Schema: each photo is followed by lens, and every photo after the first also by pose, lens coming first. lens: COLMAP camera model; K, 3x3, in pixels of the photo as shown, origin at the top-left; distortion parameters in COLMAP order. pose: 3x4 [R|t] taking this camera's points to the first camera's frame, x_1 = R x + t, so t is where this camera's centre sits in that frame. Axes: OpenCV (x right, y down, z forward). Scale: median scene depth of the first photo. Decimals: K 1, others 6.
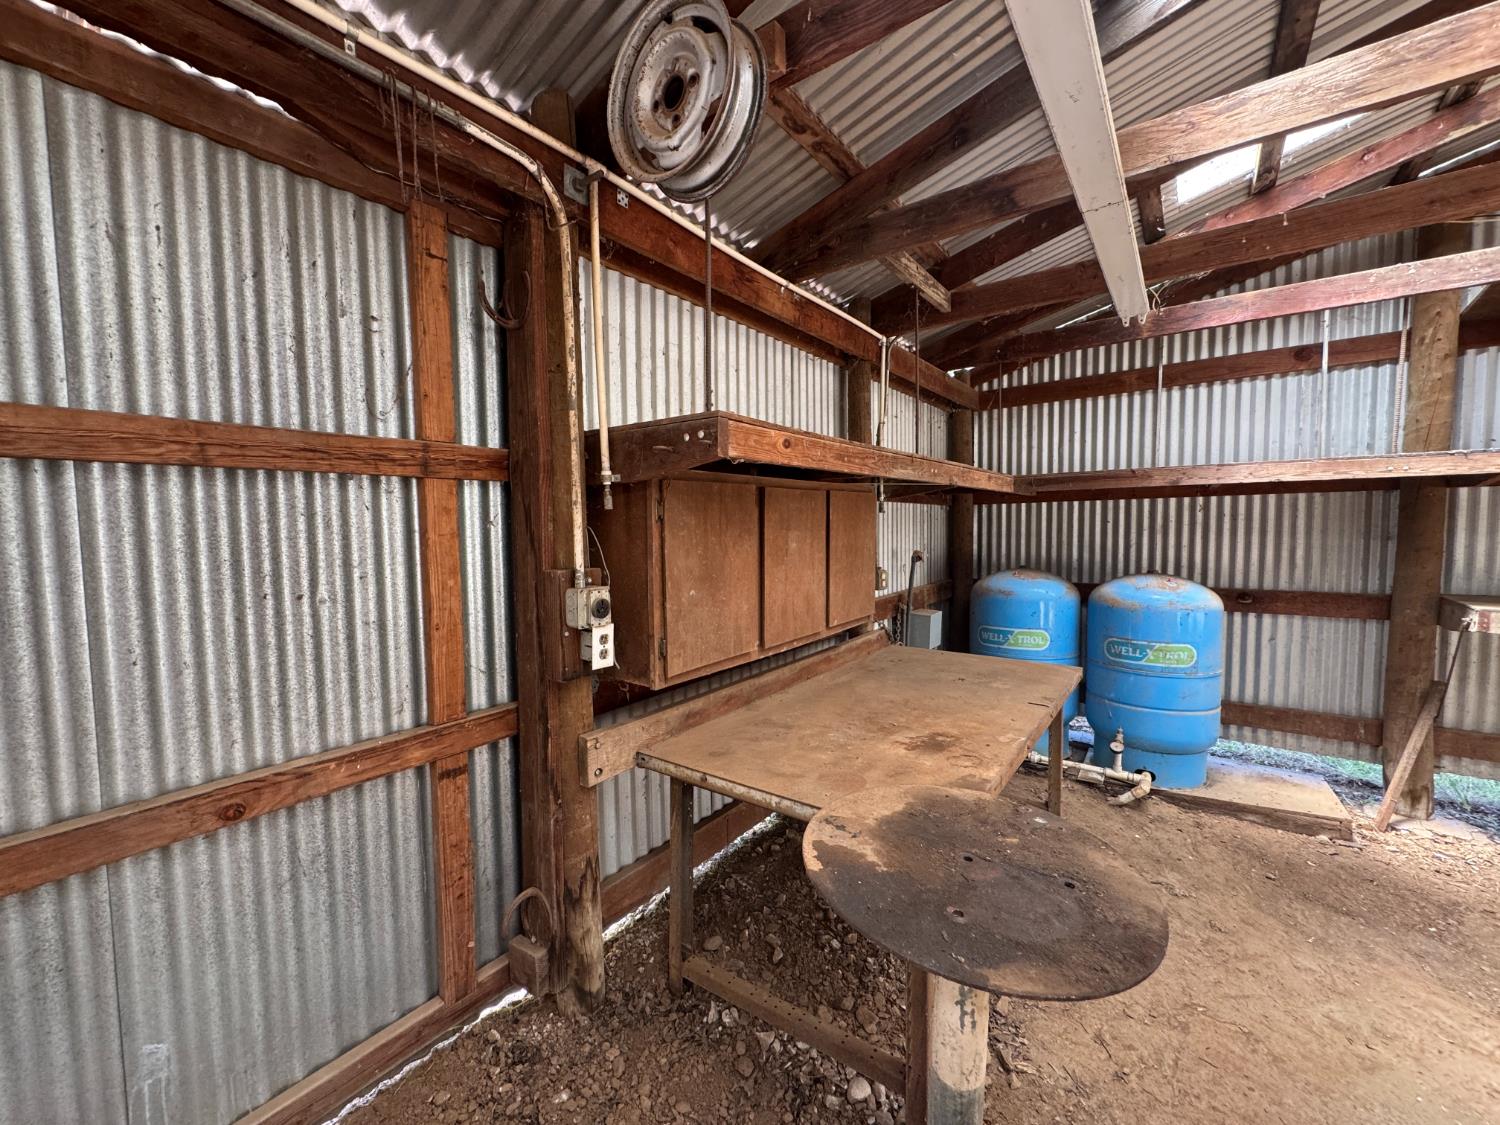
lens RADIAL K [[594.7, 0, 748.8], [0, 594.7, 560.8], [0, 0, 1]] dist [0.000144, 0.000724]
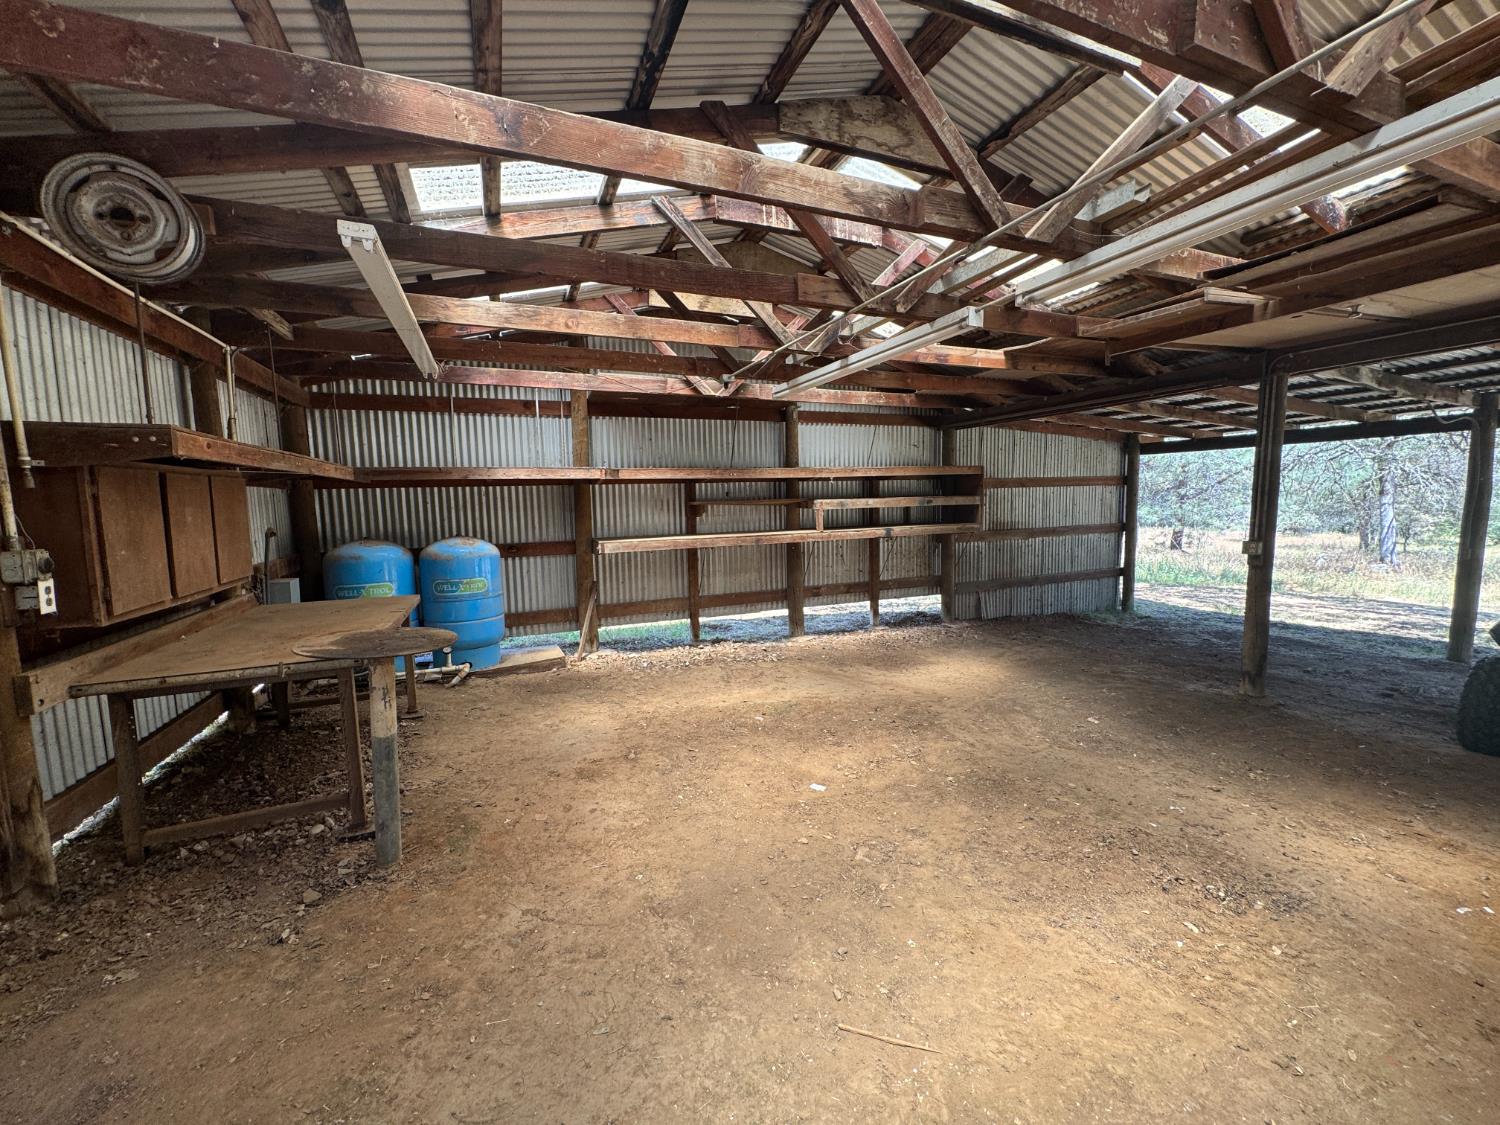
lens RADIAL K [[594.7, 0, 749.7], [0, 594.7, 560.1], [0, 0, 1]] dist [0.000144, 0.000724]
pose [[0.510252, -0.084452, 0.855869, -0.274215], [0.065425, 0.996095, 0.059284, 0.043761], [-0.857533, 0.025745, 0.513784, -0.459960]]
